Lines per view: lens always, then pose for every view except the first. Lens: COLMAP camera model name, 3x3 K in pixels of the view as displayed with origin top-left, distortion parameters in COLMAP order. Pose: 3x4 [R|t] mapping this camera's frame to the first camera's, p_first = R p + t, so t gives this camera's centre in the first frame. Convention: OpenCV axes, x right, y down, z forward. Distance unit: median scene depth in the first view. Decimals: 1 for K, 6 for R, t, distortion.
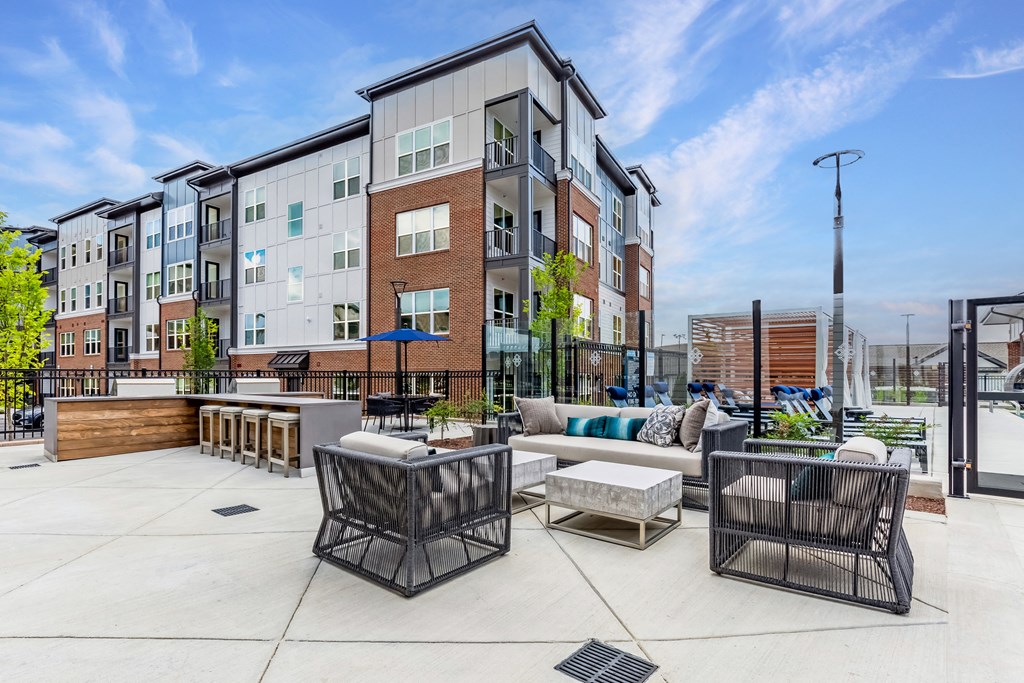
lens RADIAL K [[472.3, 0, 512.0], [0, 472.3, 341.5], [0, 0, 1]] dist [-0.046519, -0.000374]
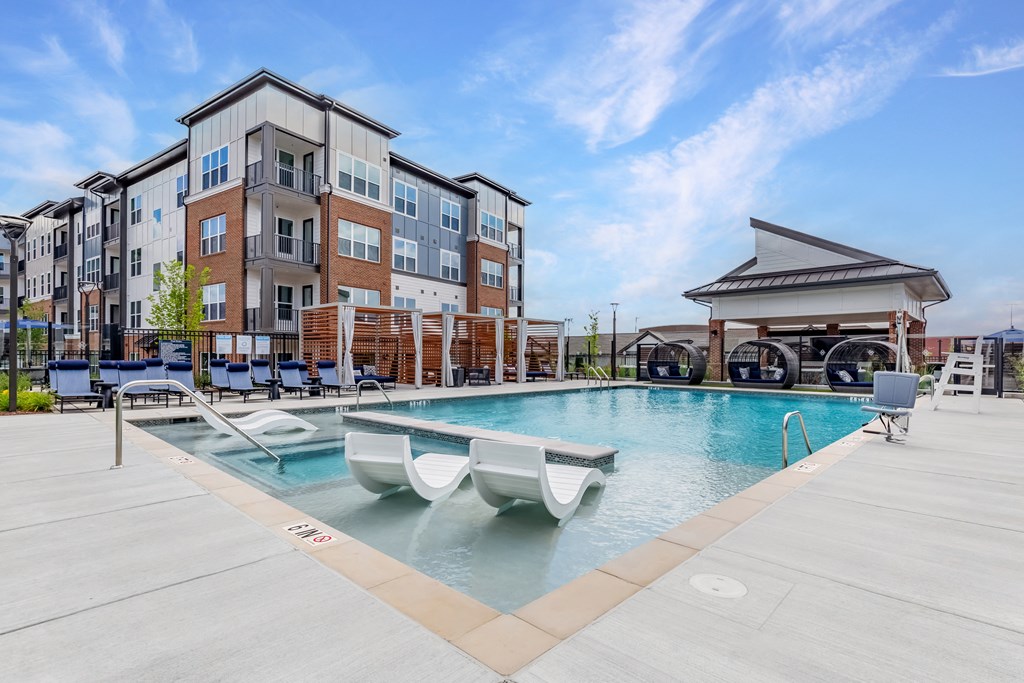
lens RADIAL K [[437.8, 0, 513.2], [0, 437.8, 354.4], [0, 0, 1]] dist [-0.039667, 0.000316]
pose [[0.999951, 0.009472, -0.003044, 0.388938], [-0.009270, 0.998122, 0.060554, 0.004131], [0.003612, -0.060523, 0.998160, -0.103522]]
